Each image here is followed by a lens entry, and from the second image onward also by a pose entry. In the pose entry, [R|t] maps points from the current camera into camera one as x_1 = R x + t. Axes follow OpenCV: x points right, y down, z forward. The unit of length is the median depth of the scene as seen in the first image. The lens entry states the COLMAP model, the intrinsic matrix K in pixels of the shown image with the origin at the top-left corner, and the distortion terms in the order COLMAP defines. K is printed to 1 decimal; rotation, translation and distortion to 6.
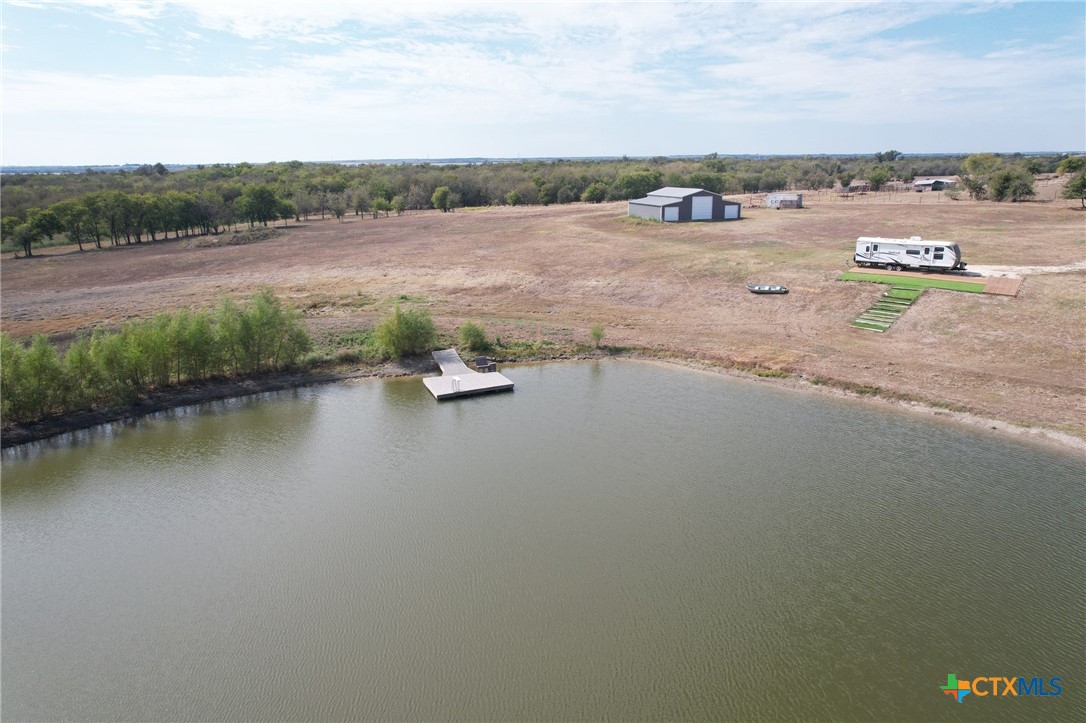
lens RADIAL K [[693.0, 0, 547.5], [0, 693.0, 372.3], [0, 0, 1]] dist [-0.066863, 0.056784]
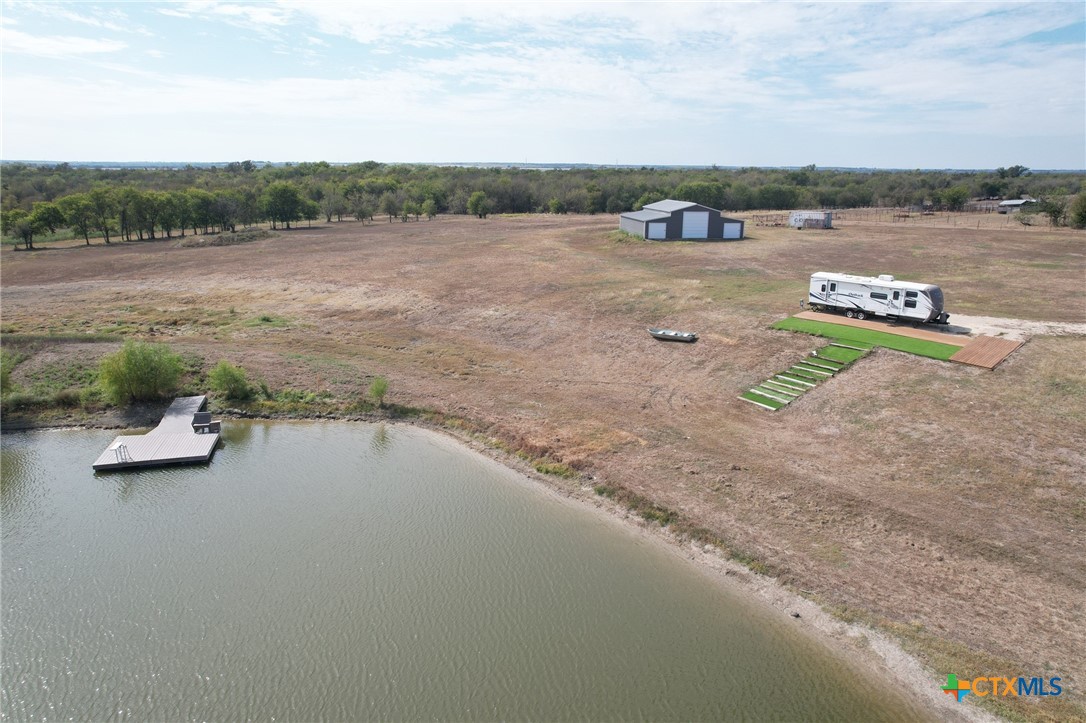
lens RADIAL K [[693.0, 0, 546.8], [0, 693.0, 383.5], [0, 0, 1]] dist [-0.066863, 0.056784]
pose [[0.988615, 0.066171, -0.135139, 0.153328], [-0.065267, 0.997806, 0.011113, -0.034969], [0.135578, -0.002166, 0.990764, 0.111659]]
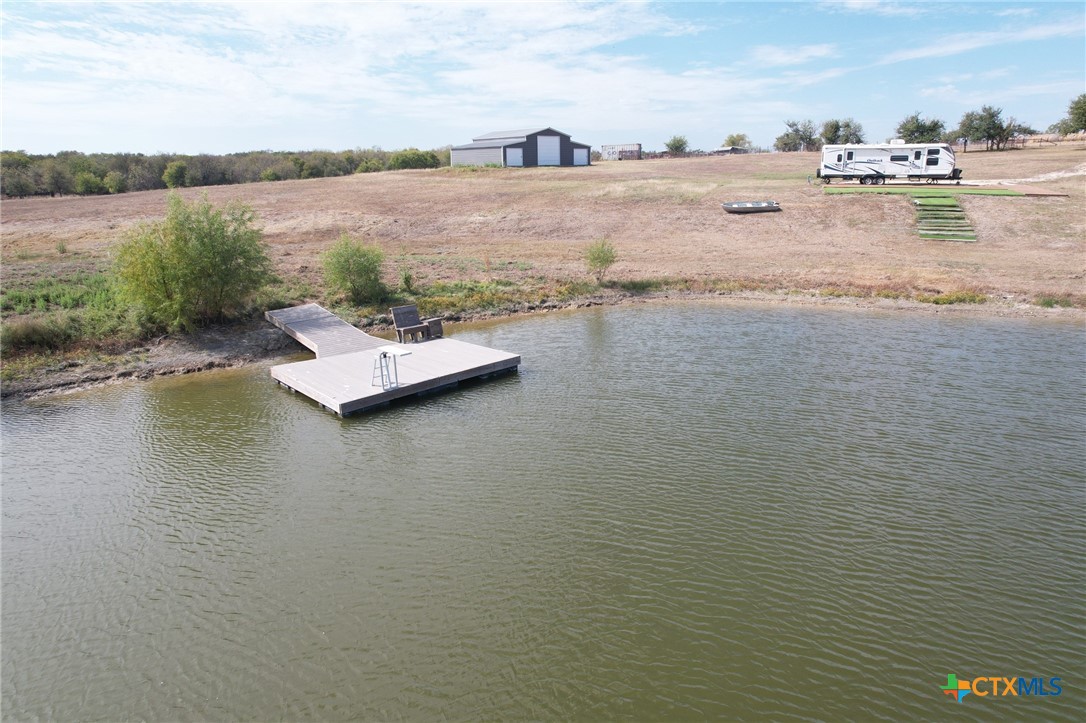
lens RADIAL K [[693.0, 0, 546.8], [0, 693.0, 366.2], [0, 0, 1]] dist [-0.066863, 0.056784]
pose [[0.938150, -0.094612, 0.333052, -0.061837], [0.099575, 0.995028, 0.002177, 0.008468], [-0.331602, 0.031122, 0.942906, 0.225366]]
